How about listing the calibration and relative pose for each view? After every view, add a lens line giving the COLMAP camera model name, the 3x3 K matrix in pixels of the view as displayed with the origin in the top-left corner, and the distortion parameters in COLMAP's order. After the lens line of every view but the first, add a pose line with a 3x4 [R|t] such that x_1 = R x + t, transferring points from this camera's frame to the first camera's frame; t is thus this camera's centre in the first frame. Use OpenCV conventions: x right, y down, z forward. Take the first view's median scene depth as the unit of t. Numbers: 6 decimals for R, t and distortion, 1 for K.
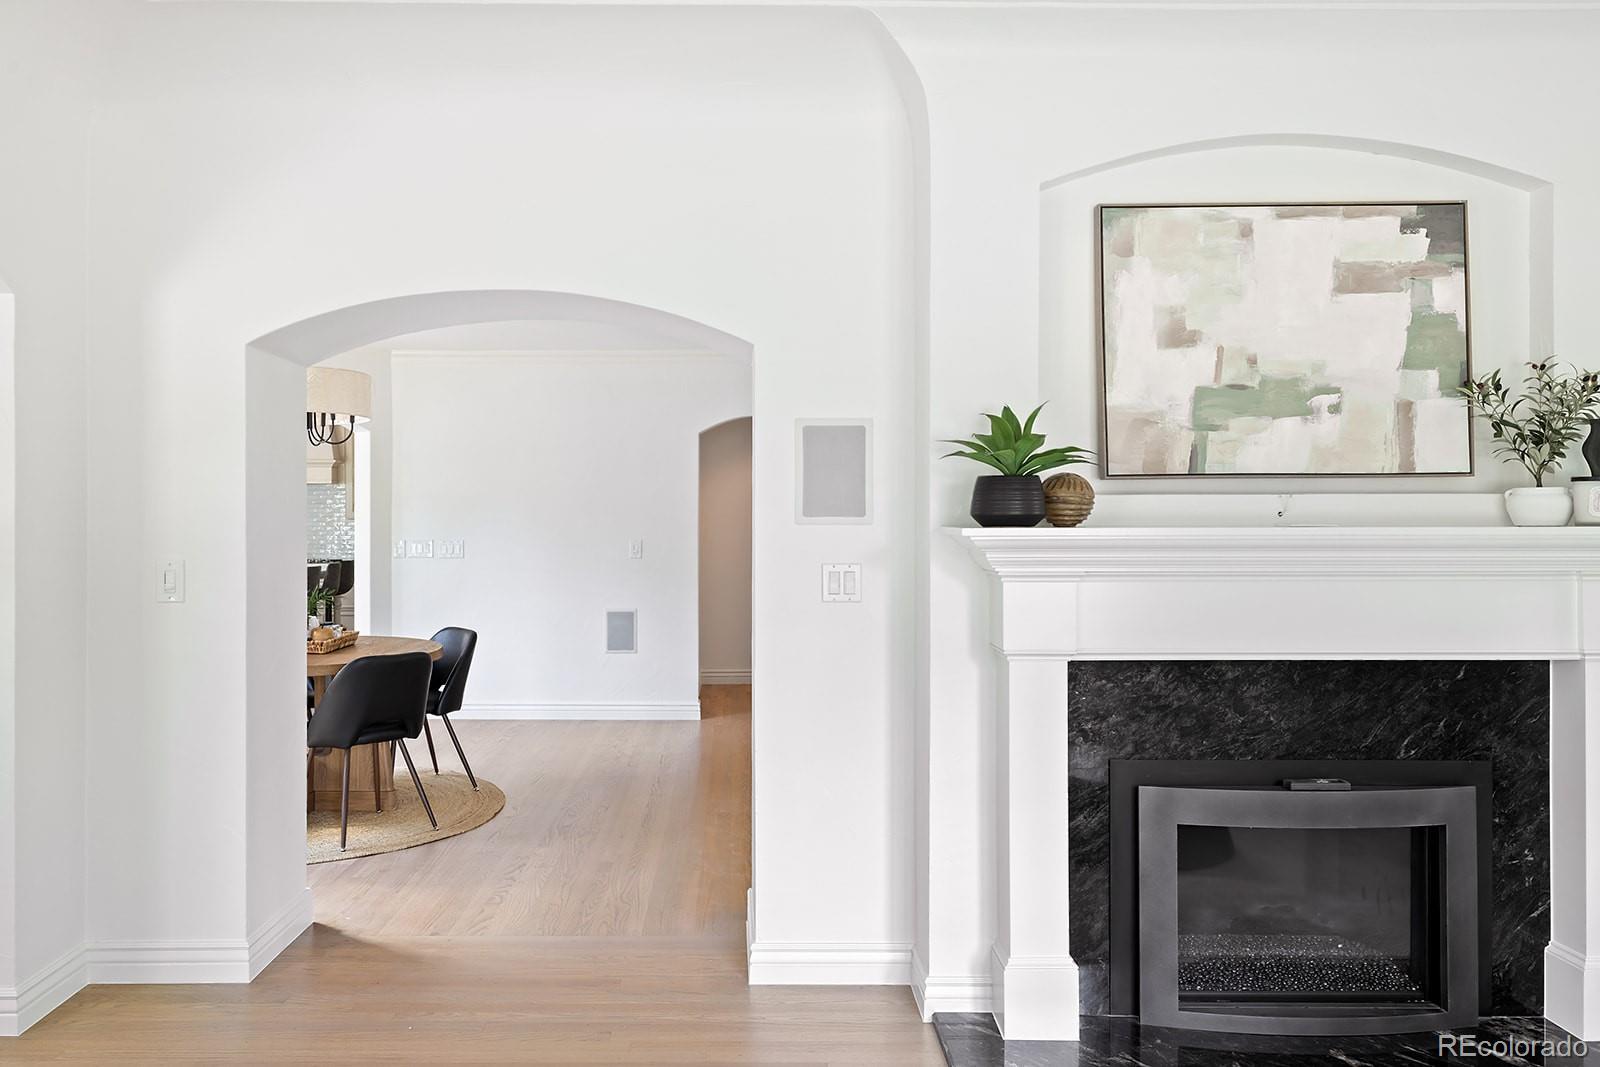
lens RADIAL K [[1121.1, 0, 763.4], [0, 1121.1, 532.6], [0, 0, 1]] dist [-0.004286, 0.000318]
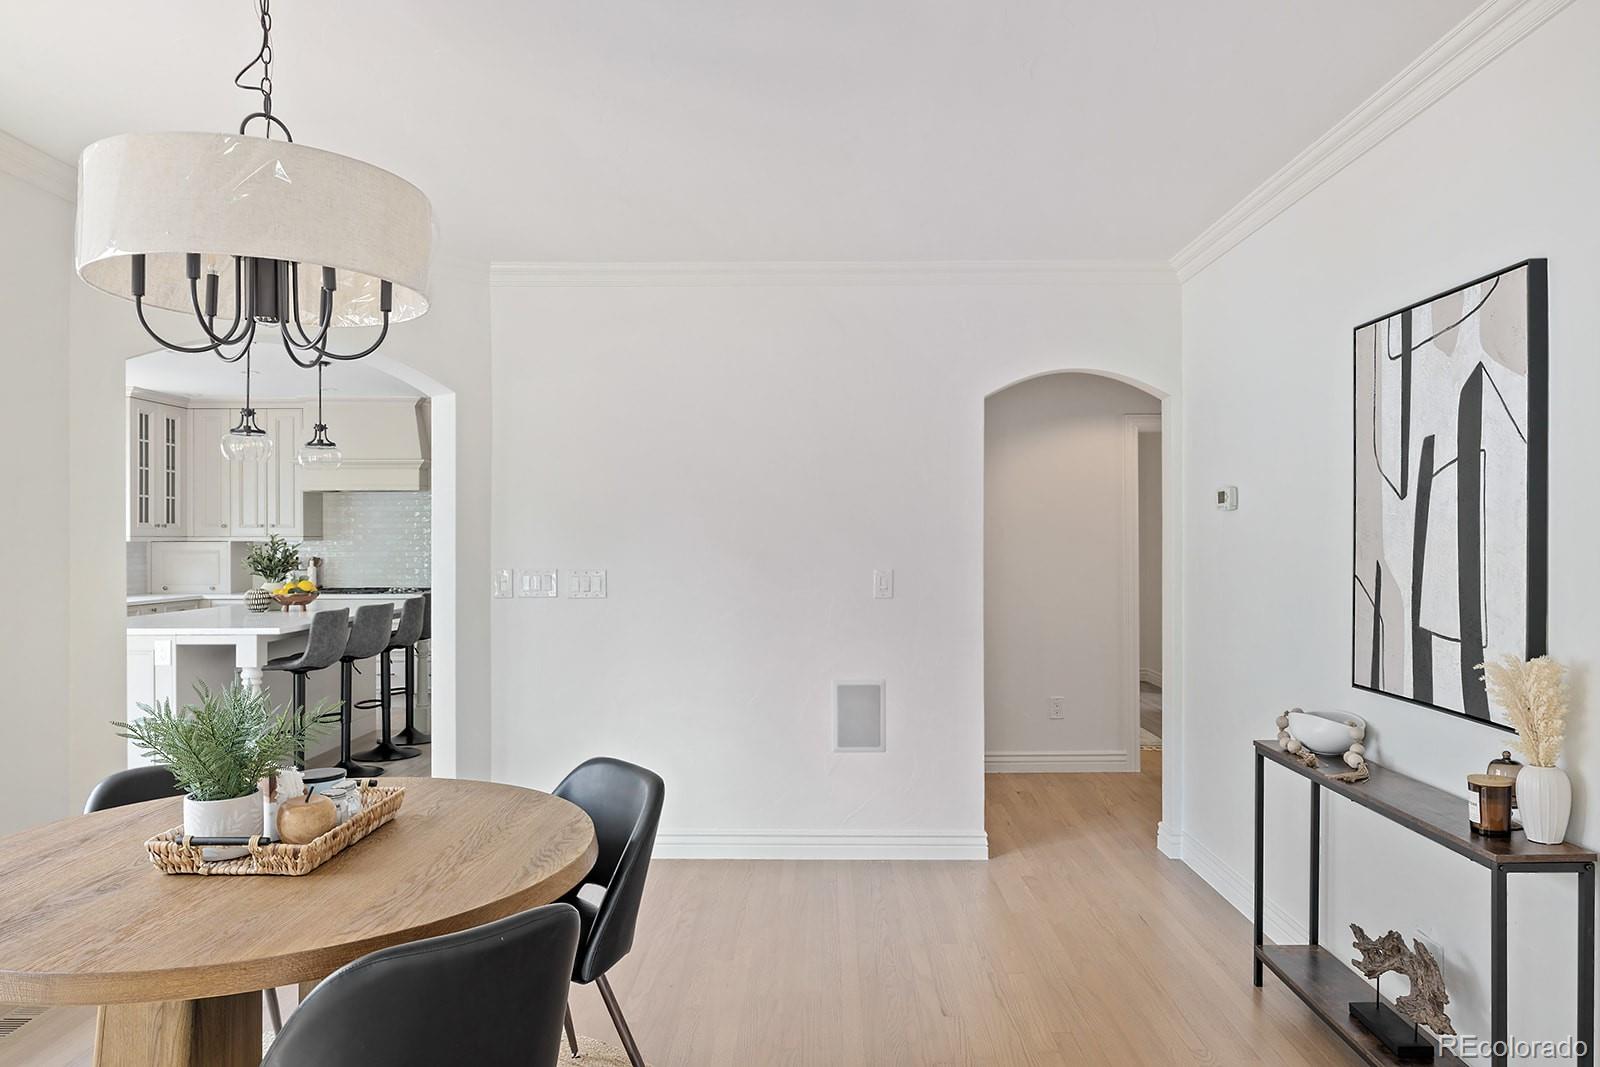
lens RADIAL K [[1059.1, 0, 812.2], [0, 1059.1, 535.0], [0, 0, 1]] dist [0.000167, -0.002624]
pose [[0.999455, -0.004054, -0.032768, -0.322528], [0.003714, 0.999939, -0.010430, -0.013620], [0.032808, 0.010302, 0.999409, 1.005982]]
